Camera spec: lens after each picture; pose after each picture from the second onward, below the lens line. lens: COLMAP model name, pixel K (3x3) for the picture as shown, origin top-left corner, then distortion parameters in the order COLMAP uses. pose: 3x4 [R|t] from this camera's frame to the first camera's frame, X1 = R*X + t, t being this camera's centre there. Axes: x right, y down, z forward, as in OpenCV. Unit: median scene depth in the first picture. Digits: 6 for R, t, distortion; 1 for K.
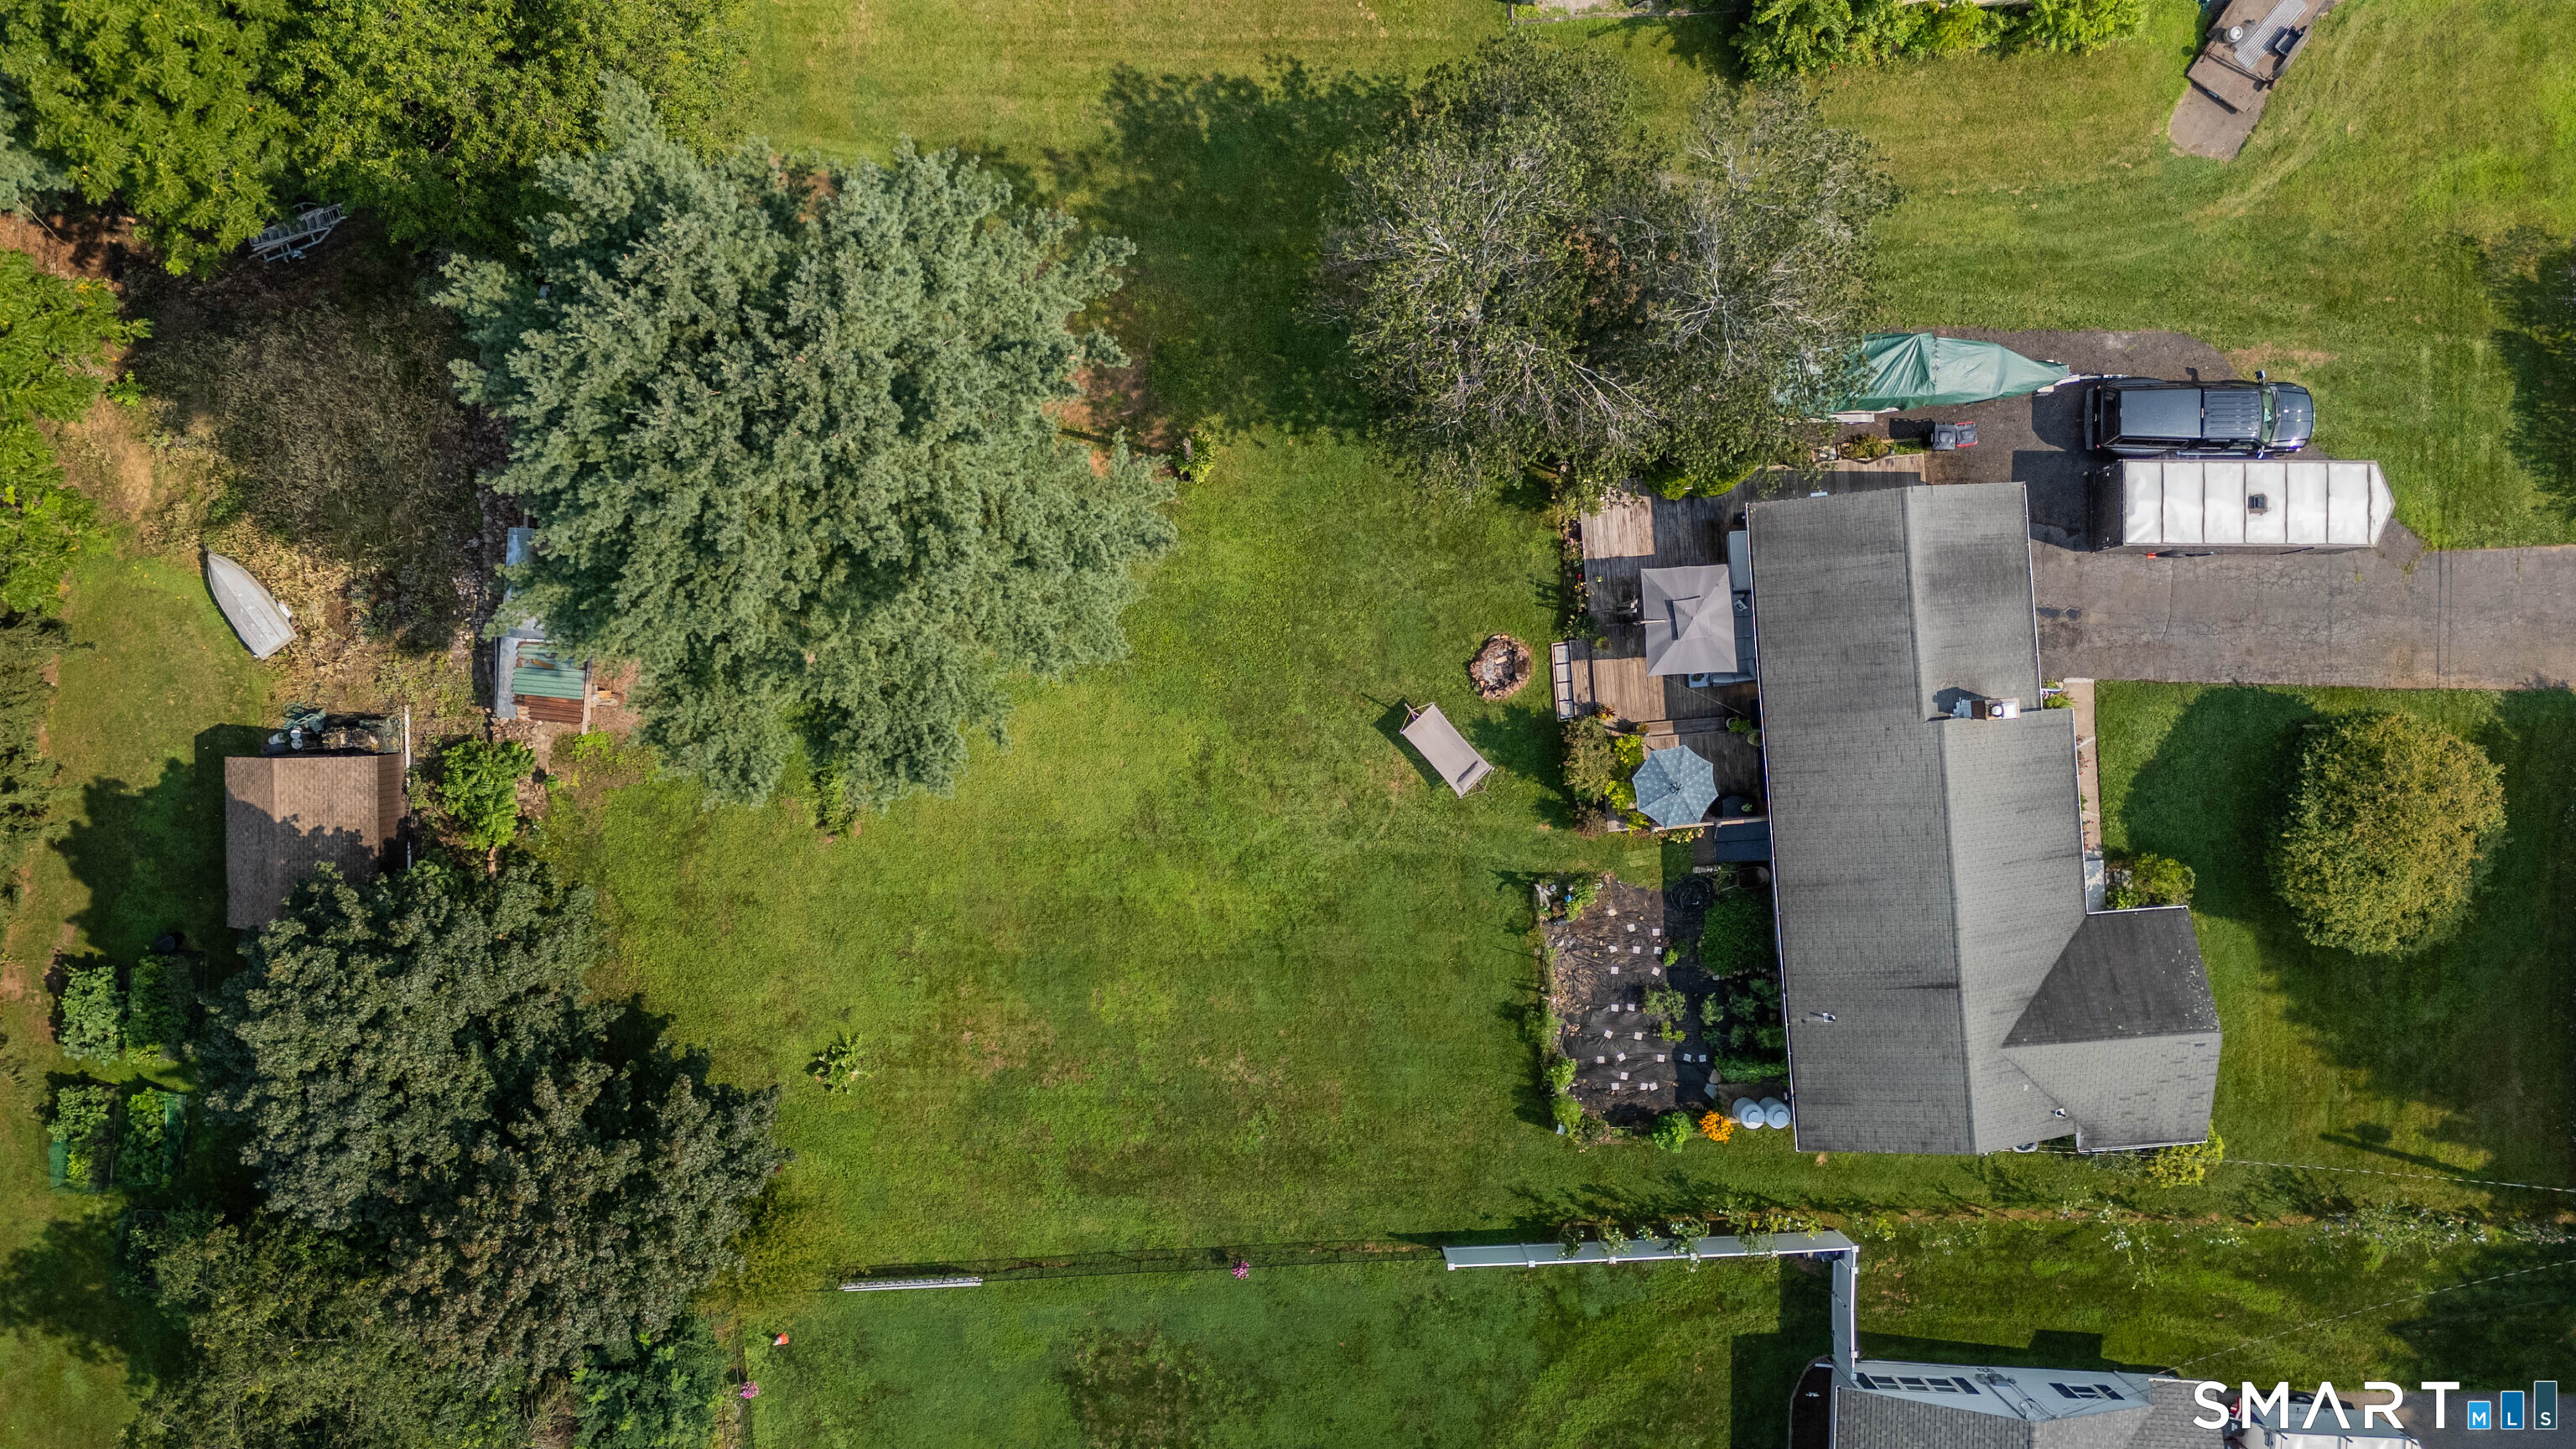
lens RADIAL K [[1979.6, 0, 1224.7], [0, 1979.6, 718.5], [0, 0, 1]] dist [0.092243, -0.086921]
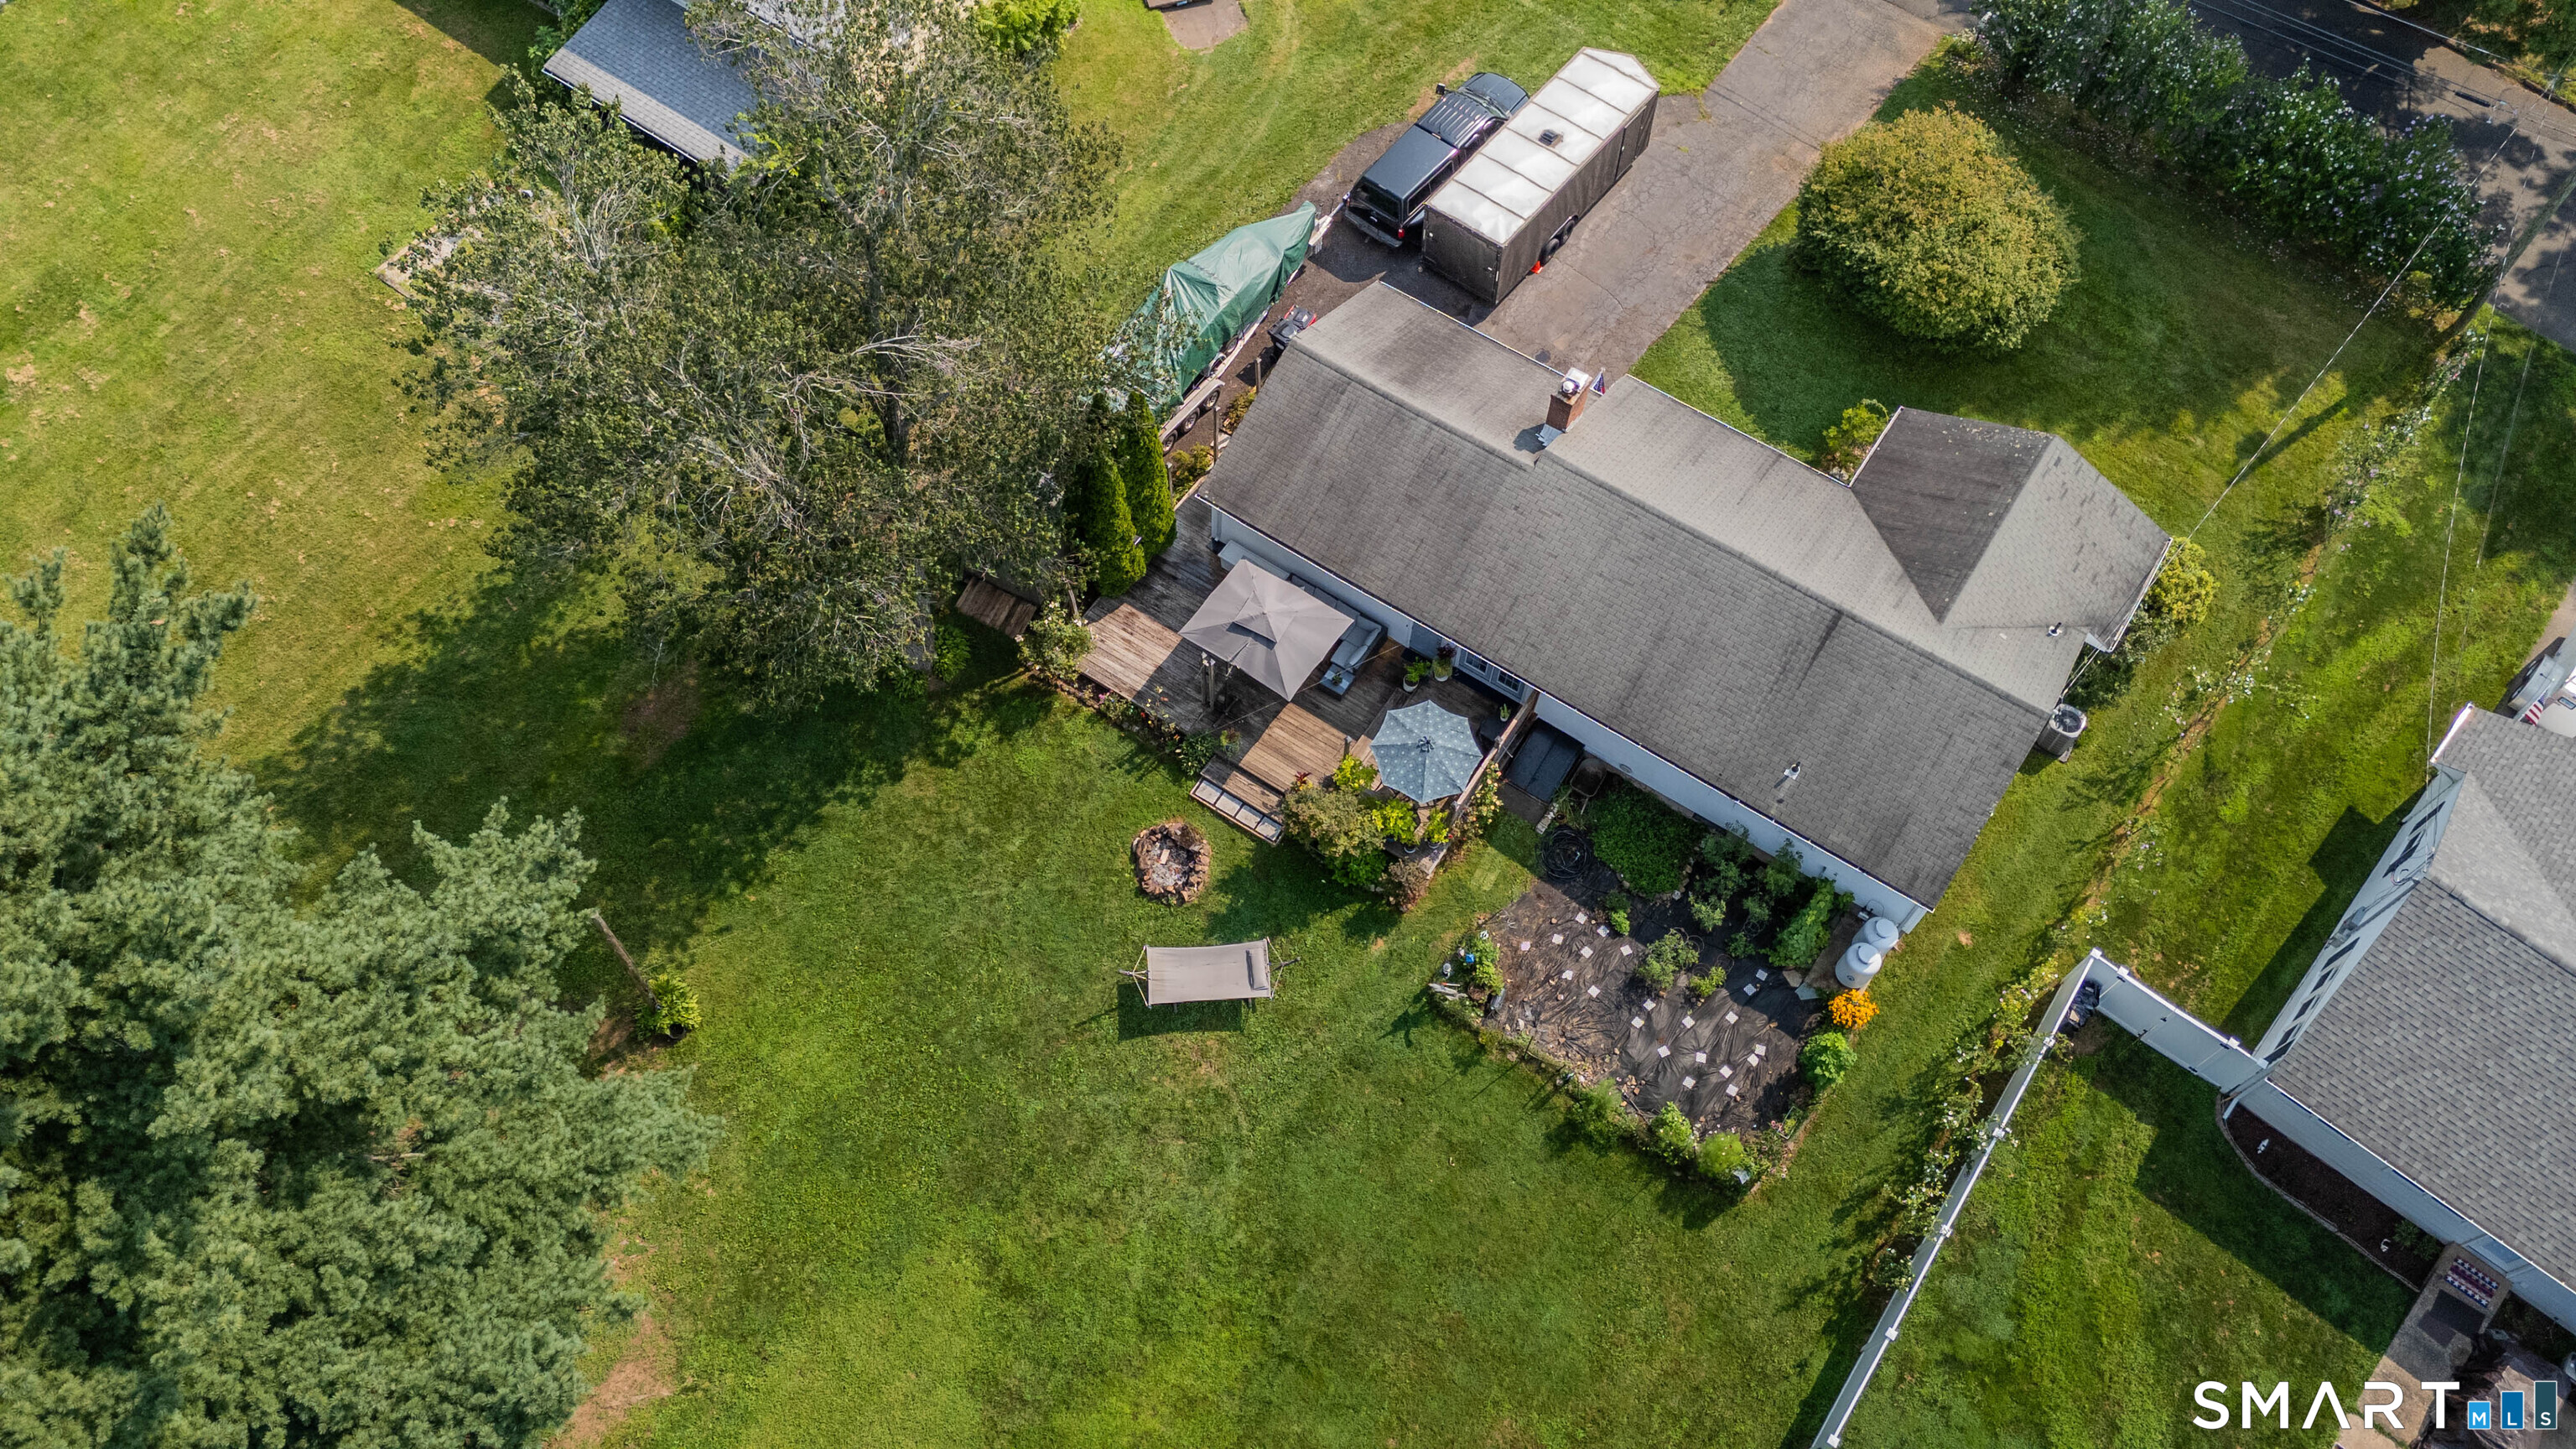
lens RADIAL K [[1950.4, 0, 1279.5], [0, 1950.4, 675.2], [0, 0, 1]] dist [0.115806, -0.116850]
pose [[0.618583, -0.690120, 0.375620, -0.063871], [0.785711, 0.545630, -0.291457, 0.182558], [-0.003810, 0.475419, 0.879751, 0.318234]]
